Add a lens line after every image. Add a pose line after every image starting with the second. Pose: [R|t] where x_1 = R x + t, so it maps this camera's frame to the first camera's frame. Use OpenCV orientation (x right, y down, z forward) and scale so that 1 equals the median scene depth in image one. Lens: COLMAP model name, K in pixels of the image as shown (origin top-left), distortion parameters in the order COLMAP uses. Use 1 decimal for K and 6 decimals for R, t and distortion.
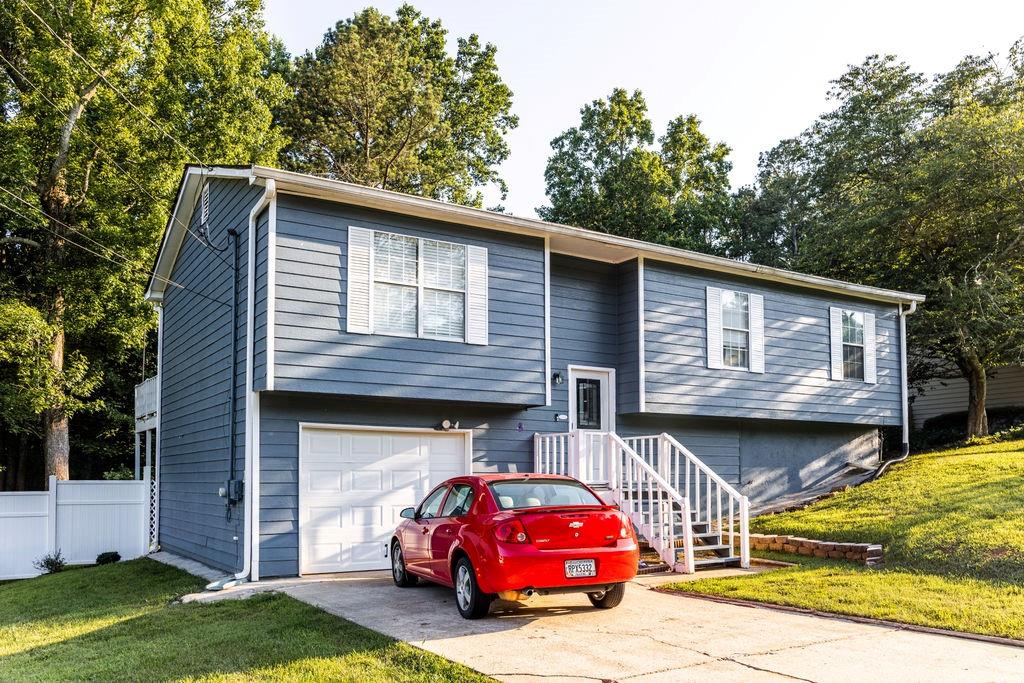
lens RADIAL K [[834.2, 0, 465.8], [0, 834.2, 445.4], [0, 0, 1]] dist [-0.037123, 0.011118]
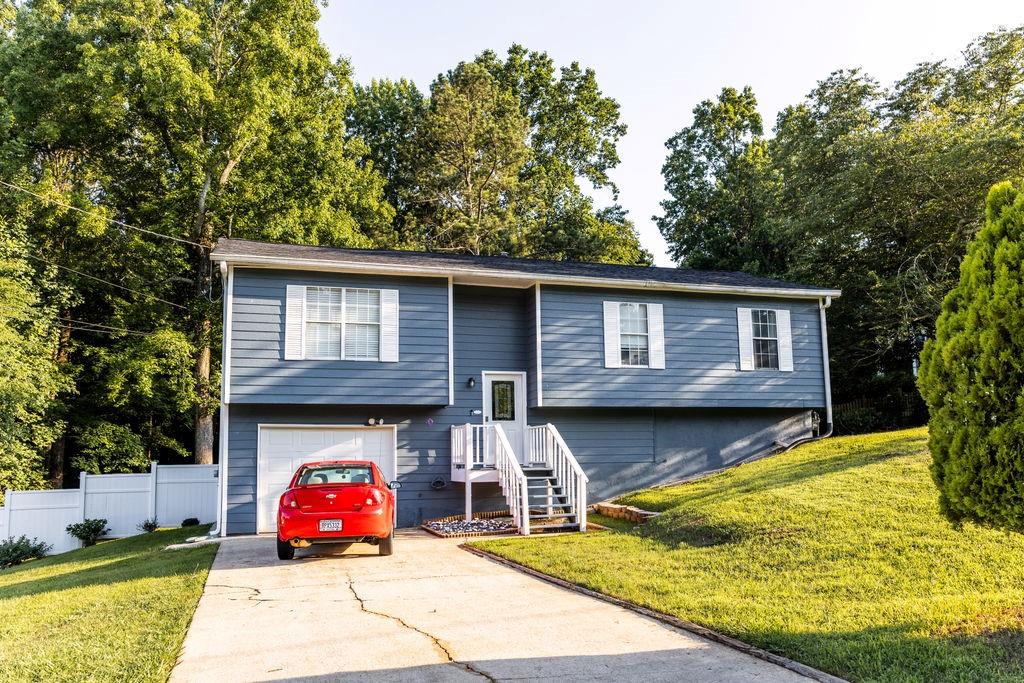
lens RADIAL K [[834.2, 0, 518.3], [0, 834.2, 343.2], [0, 0, 1]] dist [-0.037123, 0.011118]
pose [[0.971892, -0.044910, -0.231103, 0.419254], [0.023410, 0.995207, -0.094947, -0.014561], [0.234260, 0.086868, 0.968285, -0.205611]]
